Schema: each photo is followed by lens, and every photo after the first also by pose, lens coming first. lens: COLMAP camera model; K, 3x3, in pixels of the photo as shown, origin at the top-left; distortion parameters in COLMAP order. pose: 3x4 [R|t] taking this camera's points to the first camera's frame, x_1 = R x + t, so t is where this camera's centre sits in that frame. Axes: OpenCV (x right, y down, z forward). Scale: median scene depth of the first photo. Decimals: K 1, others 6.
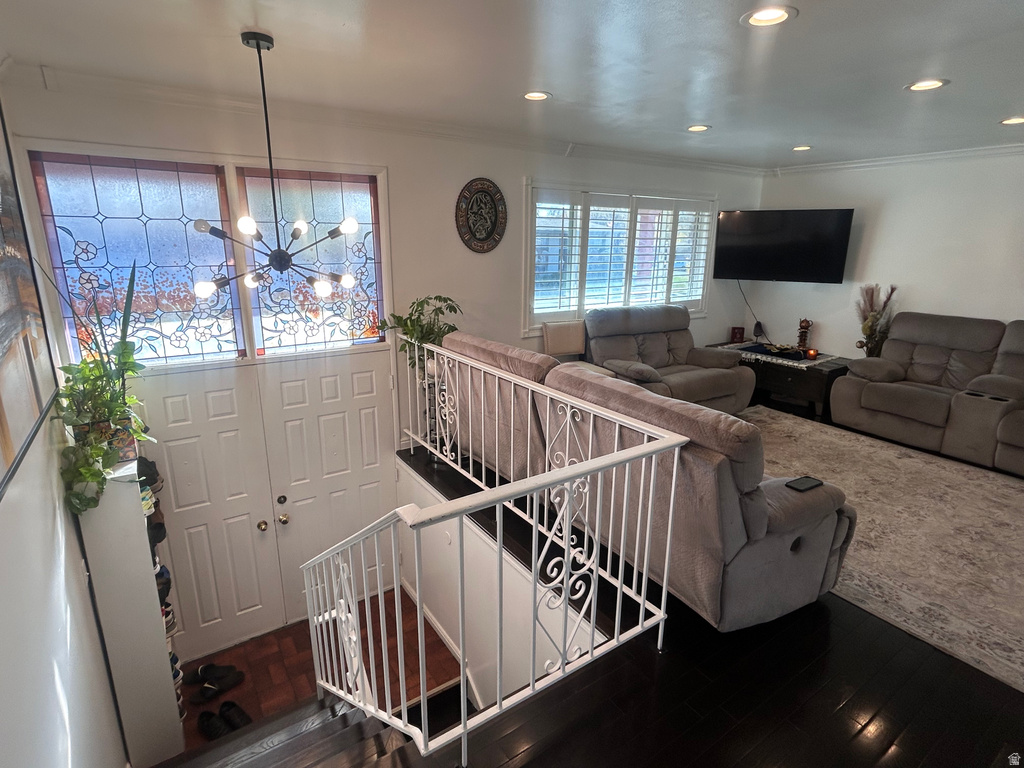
lens RADIAL K [[526.1, 0, 517.8], [0, 526.1, 382.1], [0, 0, 1]] dist [-0.003482, 0.004020]
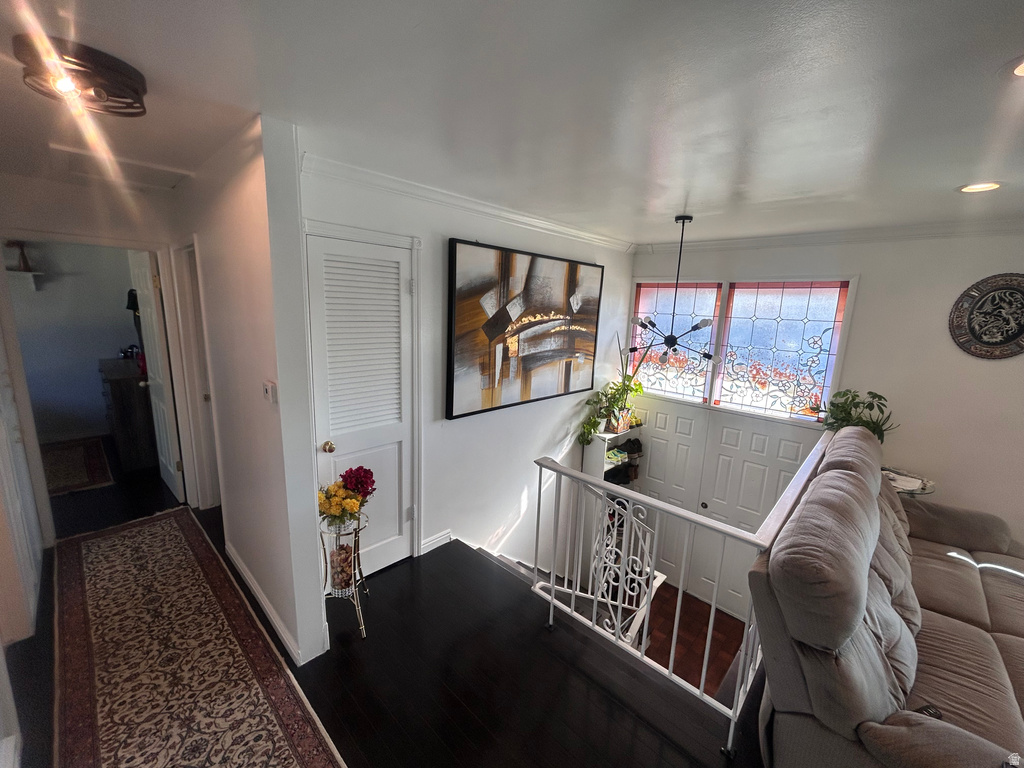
lens RADIAL K [[413.6, 0, 513.3], [0, 413.6, 385.8], [0, 0, 1]] dist [0.001010, -0.001391]
pose [[0.208234, 0.182903, -0.960825, 0.465365], [-0.293515, 0.948768, 0.116996, -0.064514], [0.932999, 0.257654, 0.251251, 0.146366]]
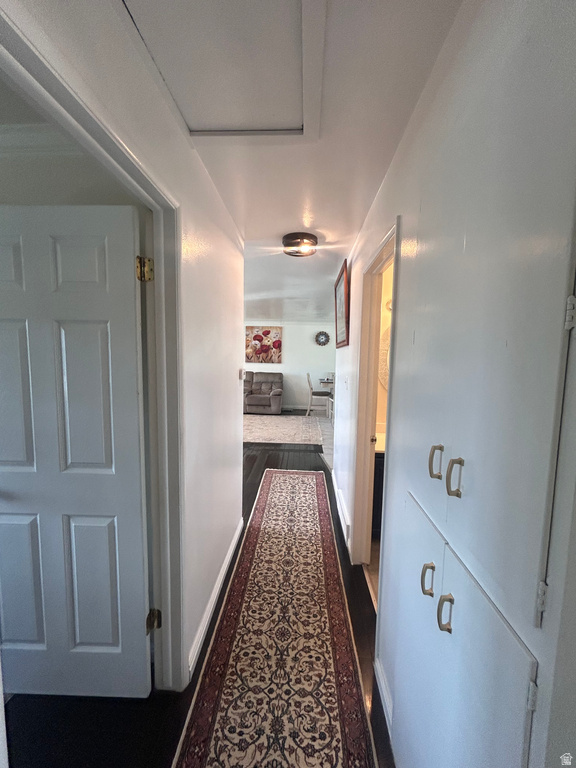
lens RADIAL K [[310.2, 0, 292.8], [0, 310.2, 385.4], [0, 0, 1]] dist [0.001010, -0.001391]
pose [[0.597410, -0.087224, 0.797178, -0.512234], [0.211901, 0.975906, -0.052020, 0.158559], [-0.773433, 0.200001, 0.601499, -0.476209]]
